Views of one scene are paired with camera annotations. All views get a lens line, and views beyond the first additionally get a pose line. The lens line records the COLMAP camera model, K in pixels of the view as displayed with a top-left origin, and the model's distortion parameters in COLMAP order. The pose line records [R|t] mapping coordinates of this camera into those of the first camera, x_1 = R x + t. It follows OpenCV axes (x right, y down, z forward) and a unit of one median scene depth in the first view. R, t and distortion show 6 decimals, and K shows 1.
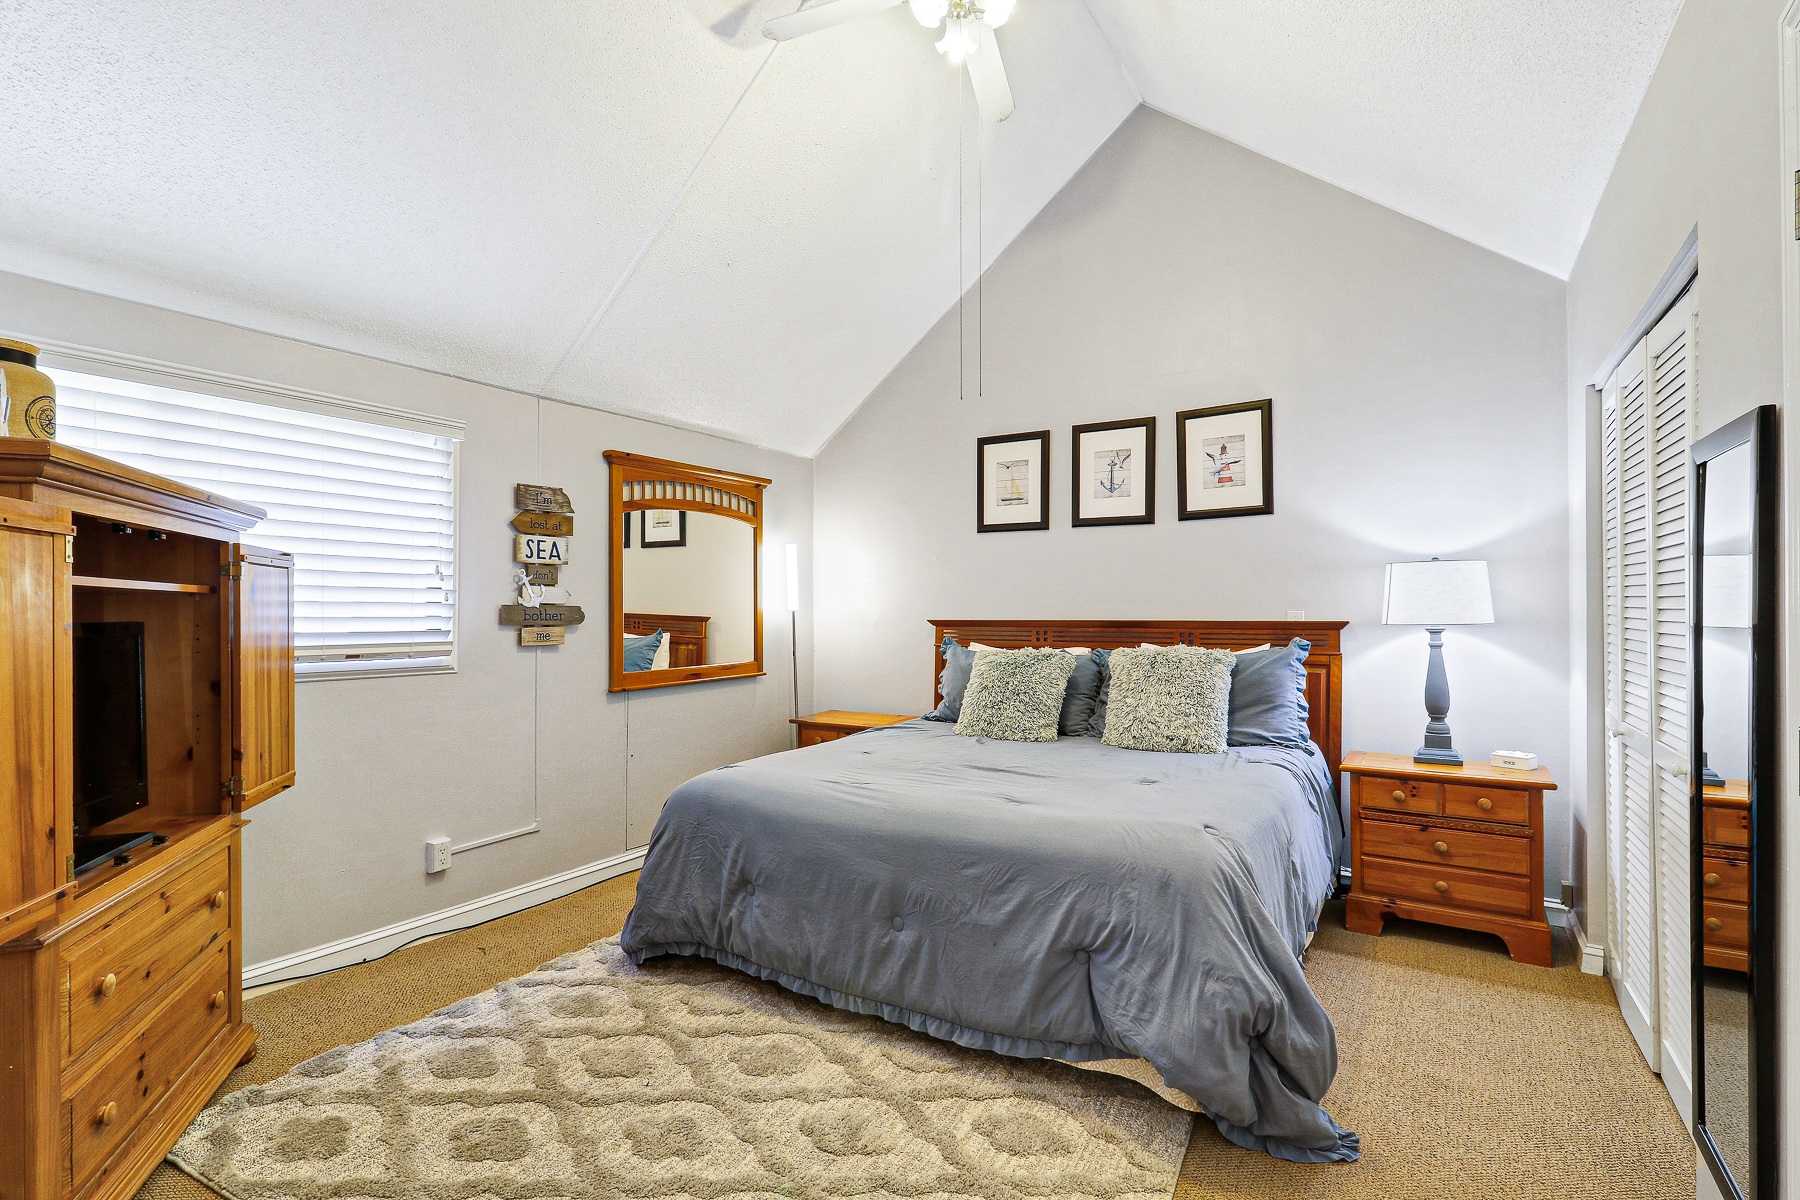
lens RADIAL K [[837.2, 0, 901.5], [0, 837.2, 605.7], [0, 0, 1]] dist [0.014261, -0.006923]
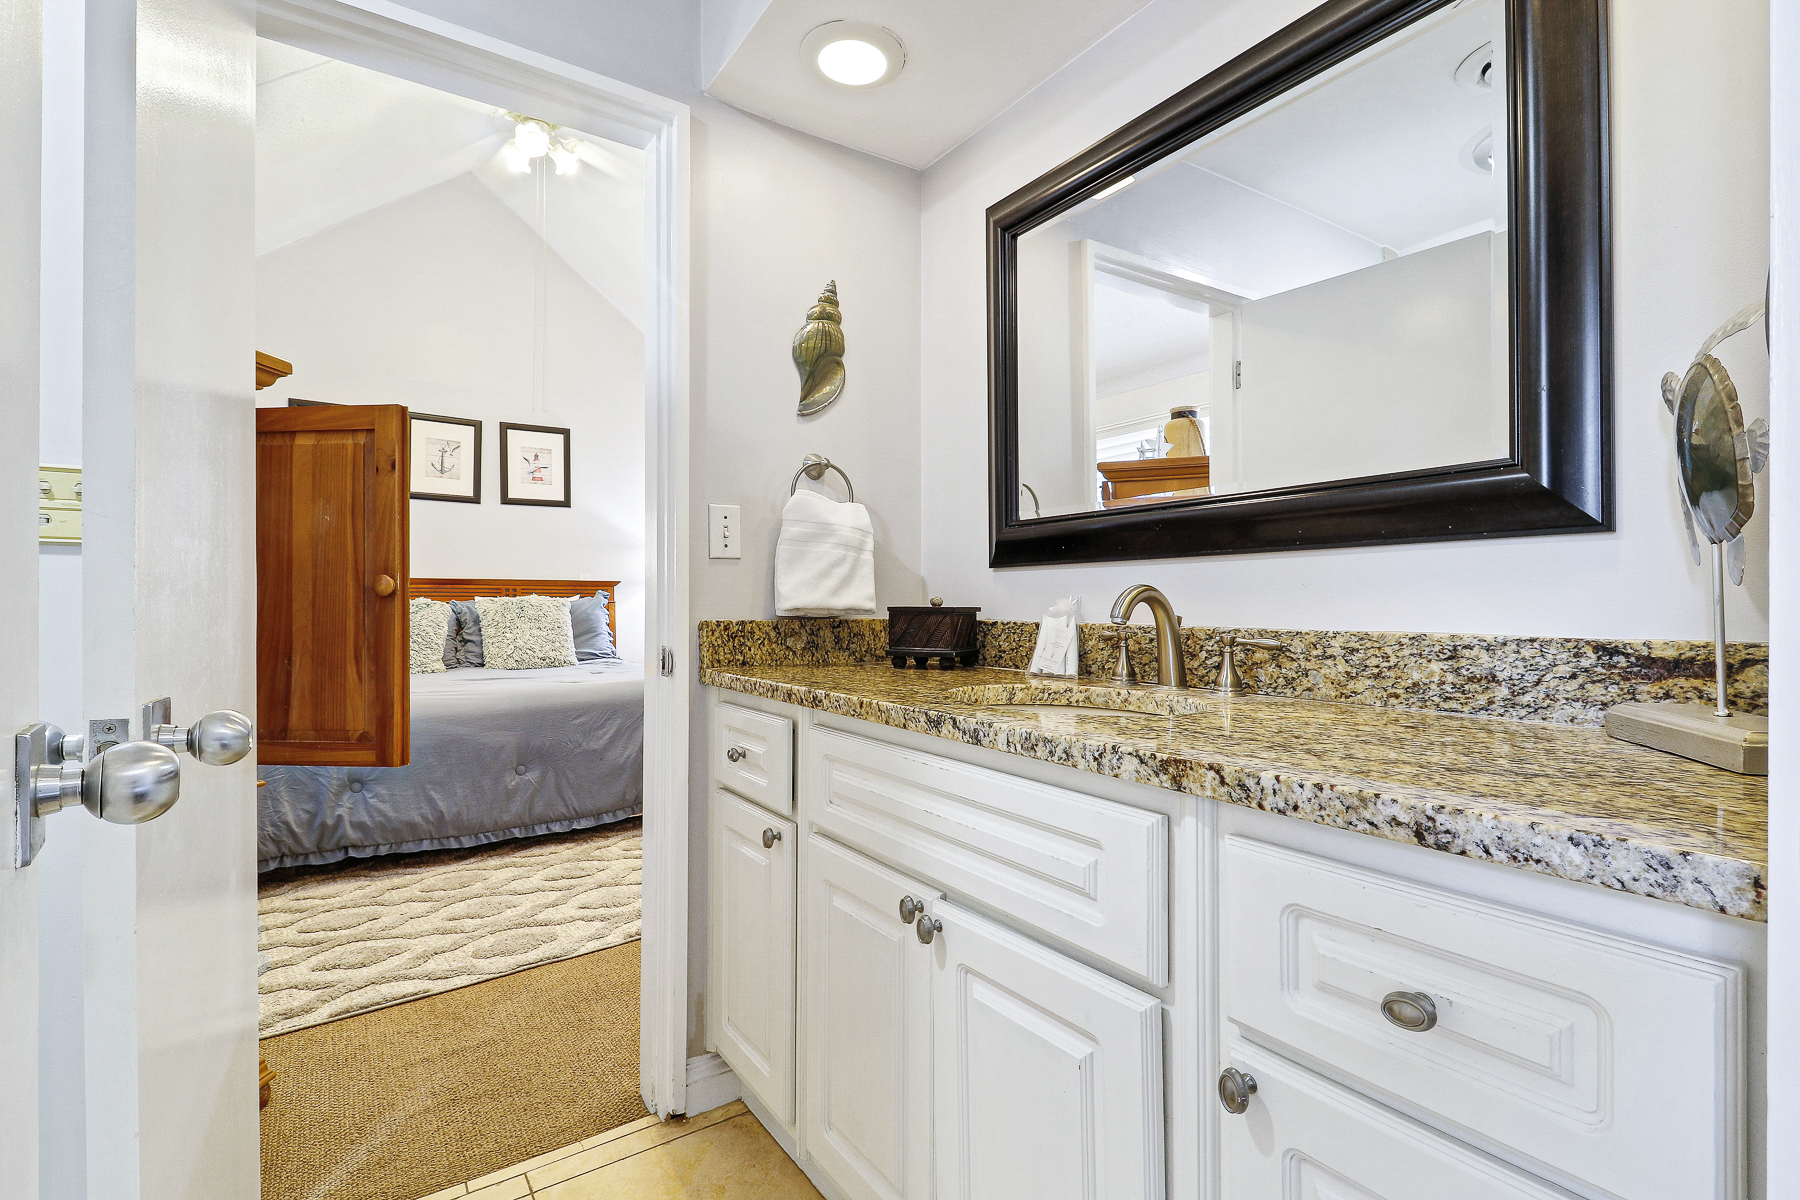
lens RADIAL K [[837.2, 0, 895.5], [0, 837.2, 591.7], [0, 0, 1]] dist [0.014261, -0.006923]
pose [[0.406913, 0.015423, 0.913337, -0.719972], [-0.006310, 0.999881, -0.014073, 0.059191], [-0.913445, -0.000037, 0.406962, -0.120537]]
